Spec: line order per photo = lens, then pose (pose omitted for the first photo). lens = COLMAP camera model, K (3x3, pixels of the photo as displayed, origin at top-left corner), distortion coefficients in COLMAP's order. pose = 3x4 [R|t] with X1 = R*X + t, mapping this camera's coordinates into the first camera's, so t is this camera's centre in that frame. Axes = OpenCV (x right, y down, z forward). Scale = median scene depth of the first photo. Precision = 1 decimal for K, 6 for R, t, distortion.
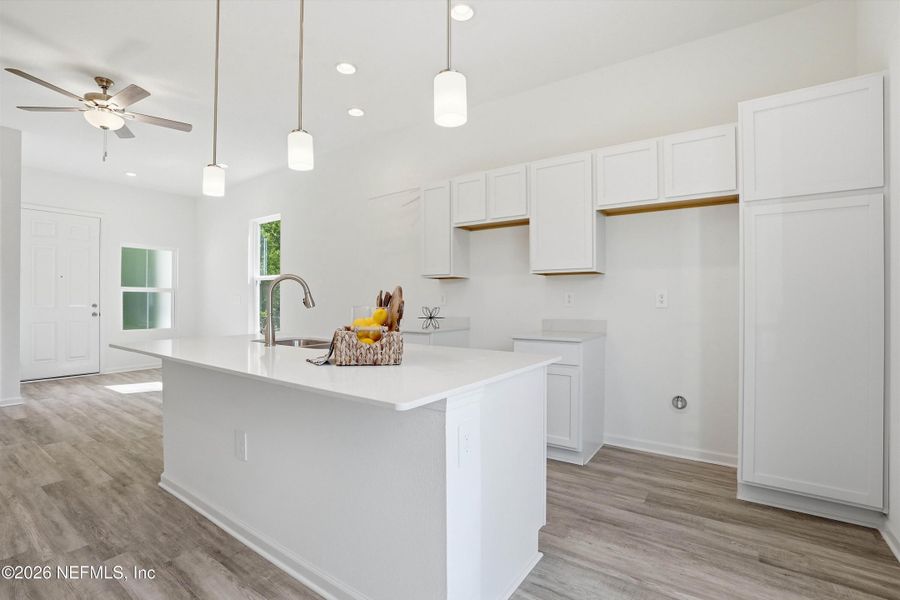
lens RADIAL K [[414.9, 0, 447.7], [0, 414.9, 301.8], [0, 0, 1]] dist [-0.001807, -0.000252]
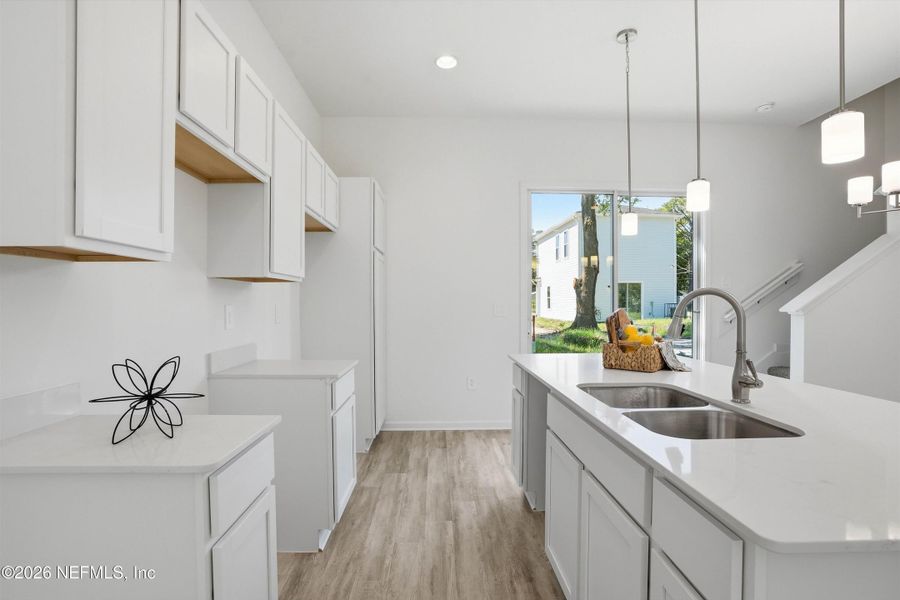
lens RADIAL K [[414.9, 0, 449.0], [0, 414.9, 304.1], [0, 0, 1]] dist [-0.001807, -0.000252]
pose [[-0.600516, -0.004771, 0.799598, -0.662809], [-0.012815, 0.999911, -0.003658, -0.045431], [-0.799510, -0.012443, -0.600524, 1.723157]]
